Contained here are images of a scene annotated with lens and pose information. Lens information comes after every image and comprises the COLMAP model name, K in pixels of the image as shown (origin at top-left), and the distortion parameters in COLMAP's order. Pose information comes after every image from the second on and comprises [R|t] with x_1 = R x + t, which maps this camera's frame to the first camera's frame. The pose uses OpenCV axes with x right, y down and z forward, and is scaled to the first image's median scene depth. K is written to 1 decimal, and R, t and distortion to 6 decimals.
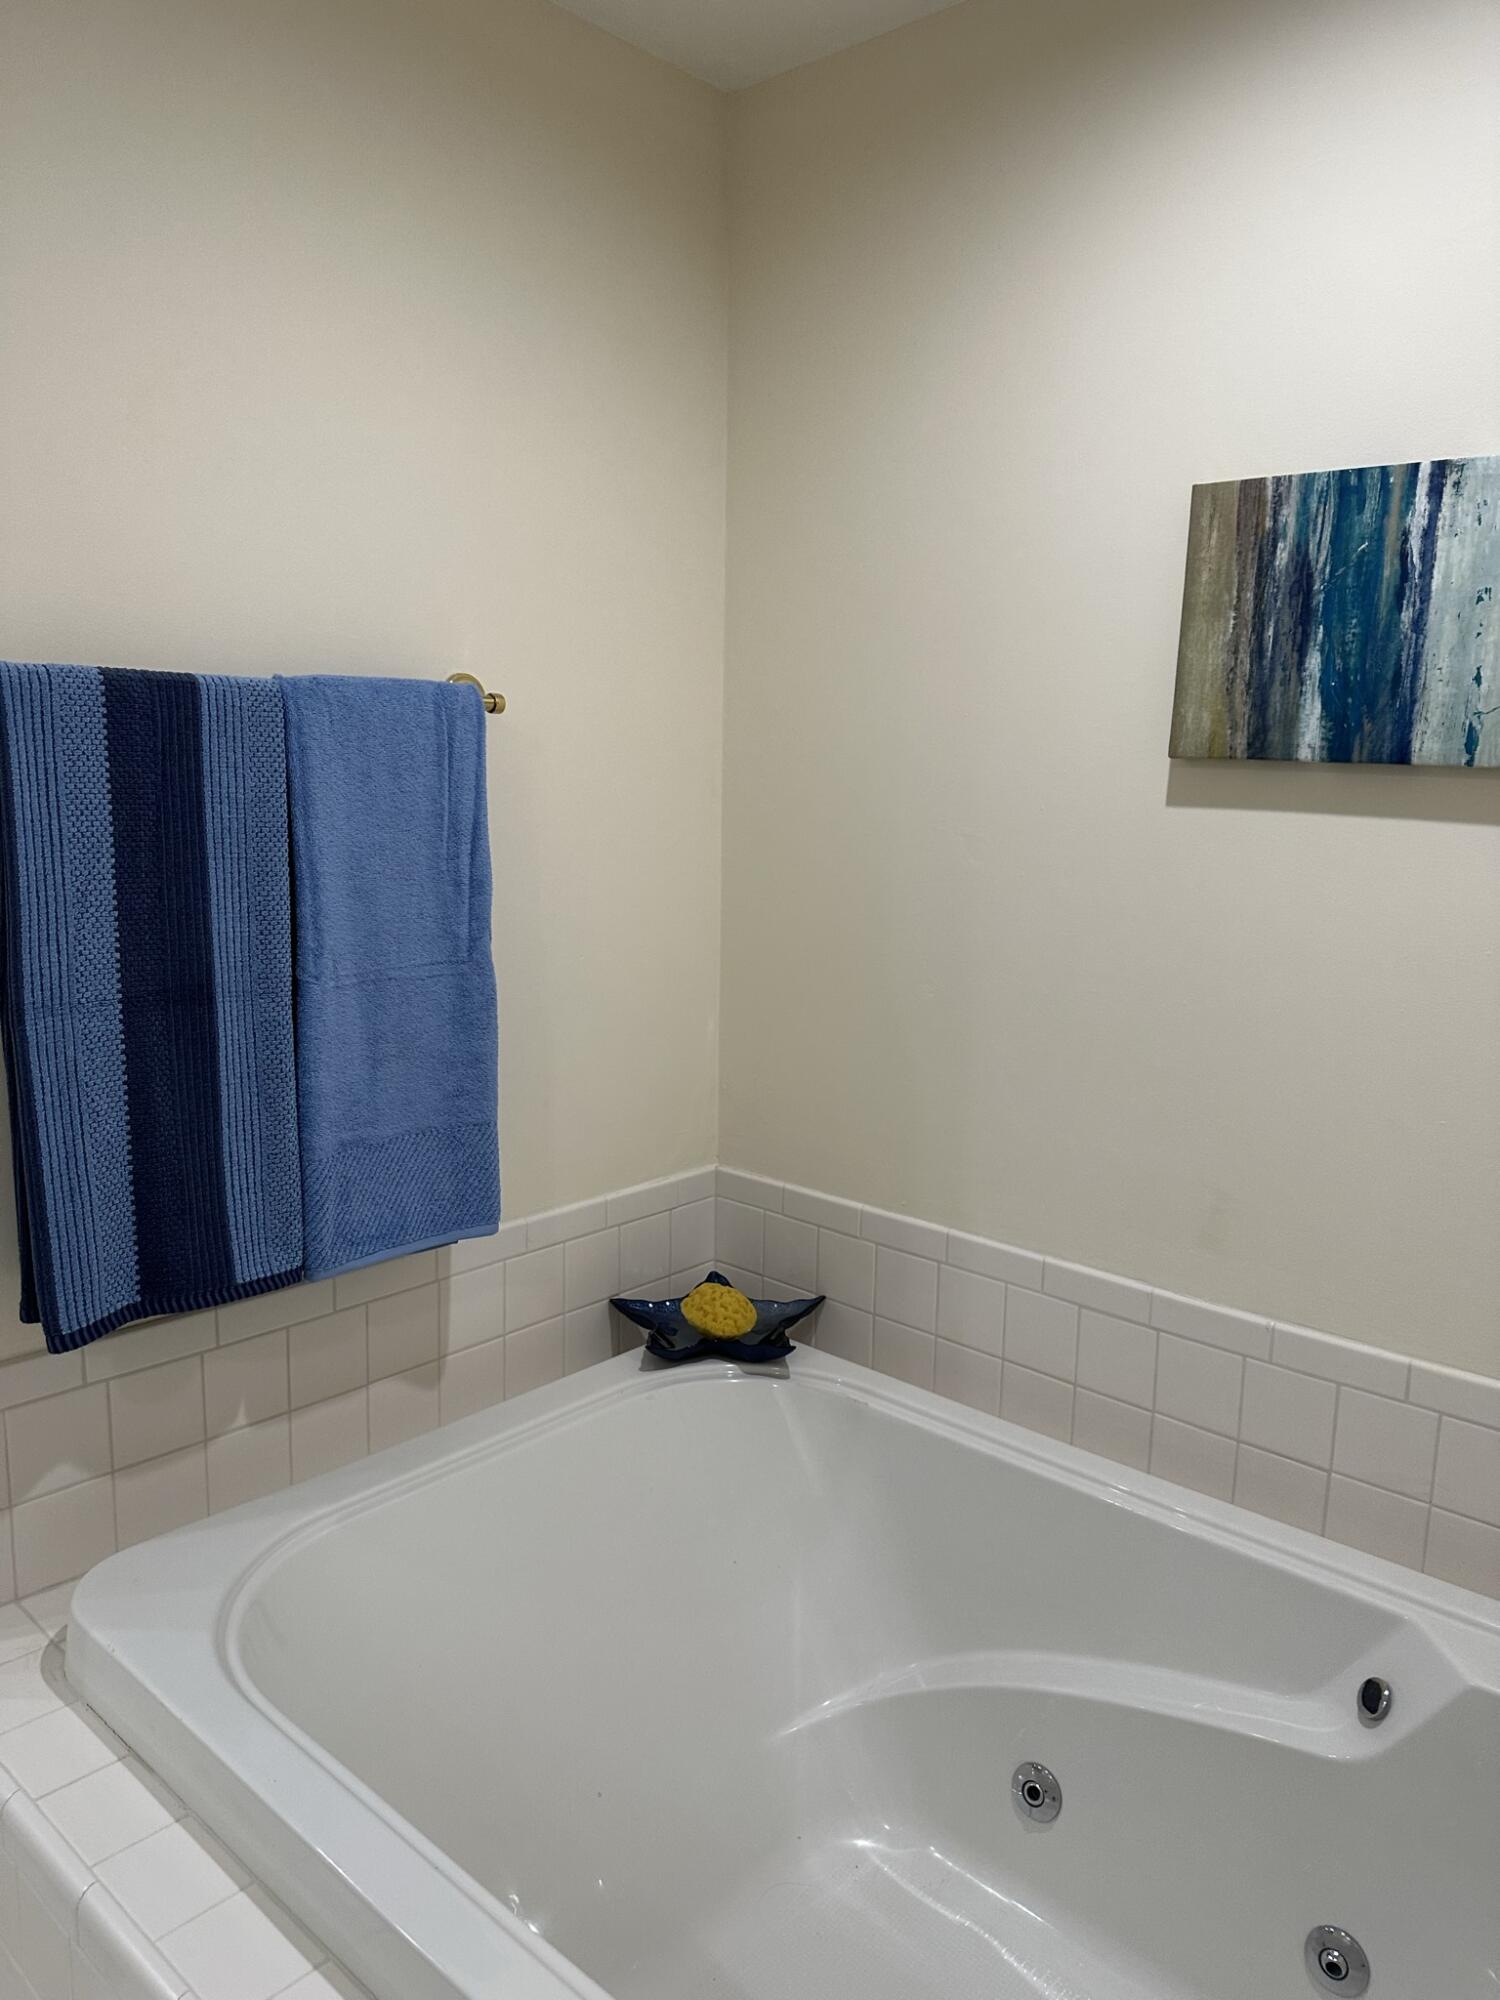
lens RADIAL K [[1414.1, 0, 751.2], [0, 1414.1, 1000.7], [0, 0, 1]] dist [0.005905, 0.001527]
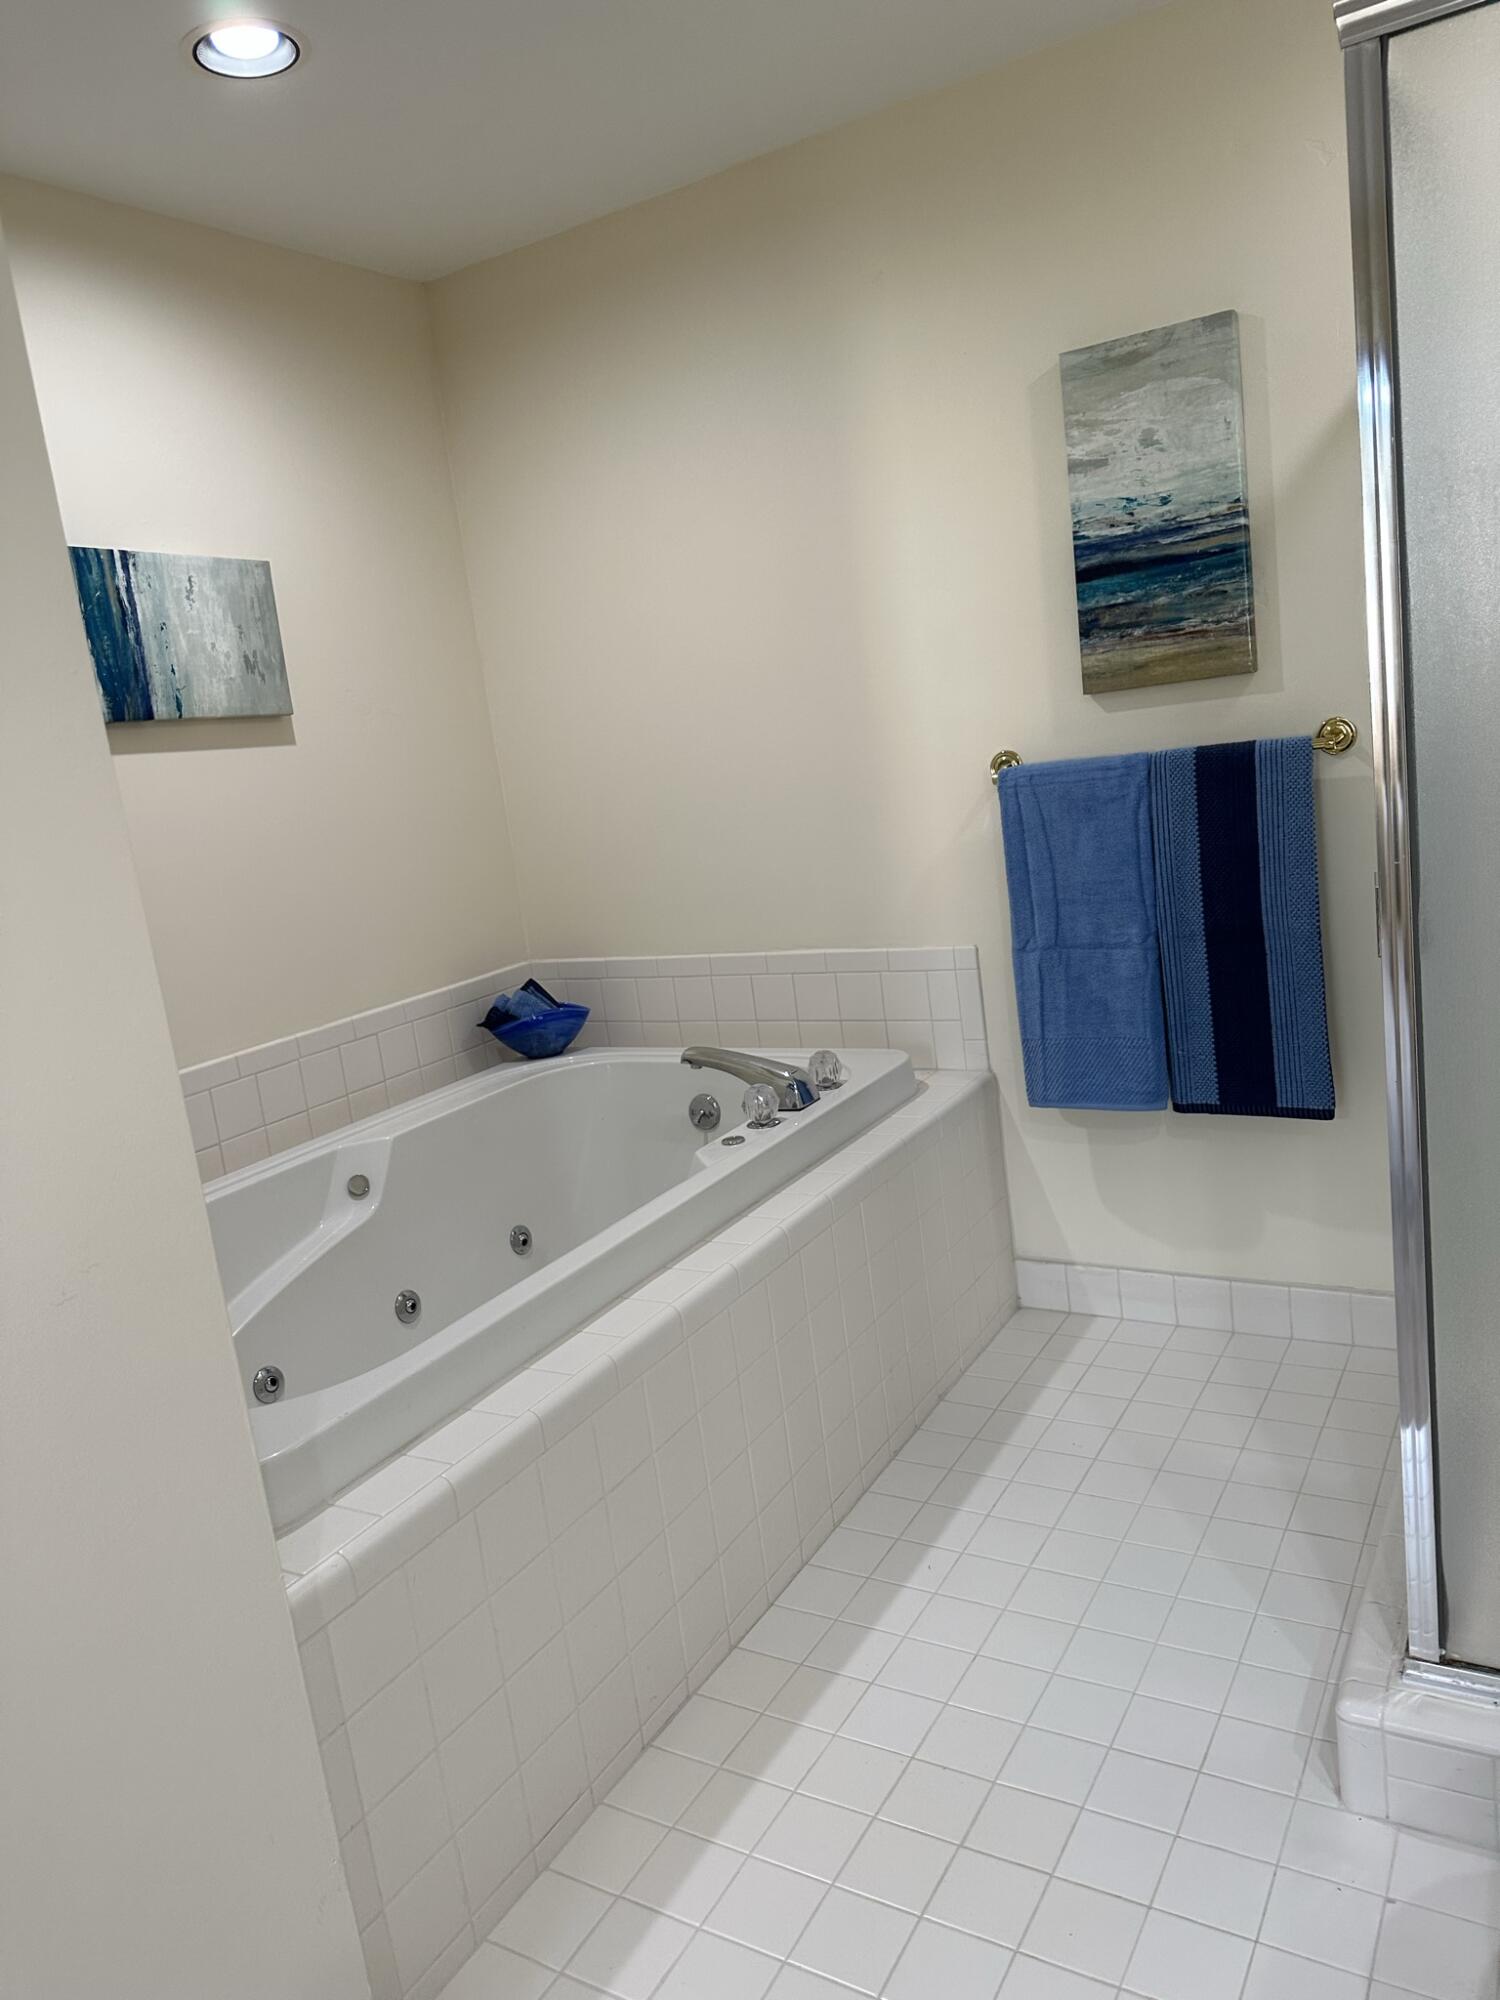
lens RADIAL K [[1414.1, 0, 750.4], [0, 1414.1, 998.3], [0, 0, 1]] dist [0.005905, 0.001527]
pose [[-0.194440, -0.181535, 0.963970, -1.458053], [0.279068, 0.931879, 0.231781, -0.045517], [-0.940380, 0.314081, -0.130534, 0.647927]]
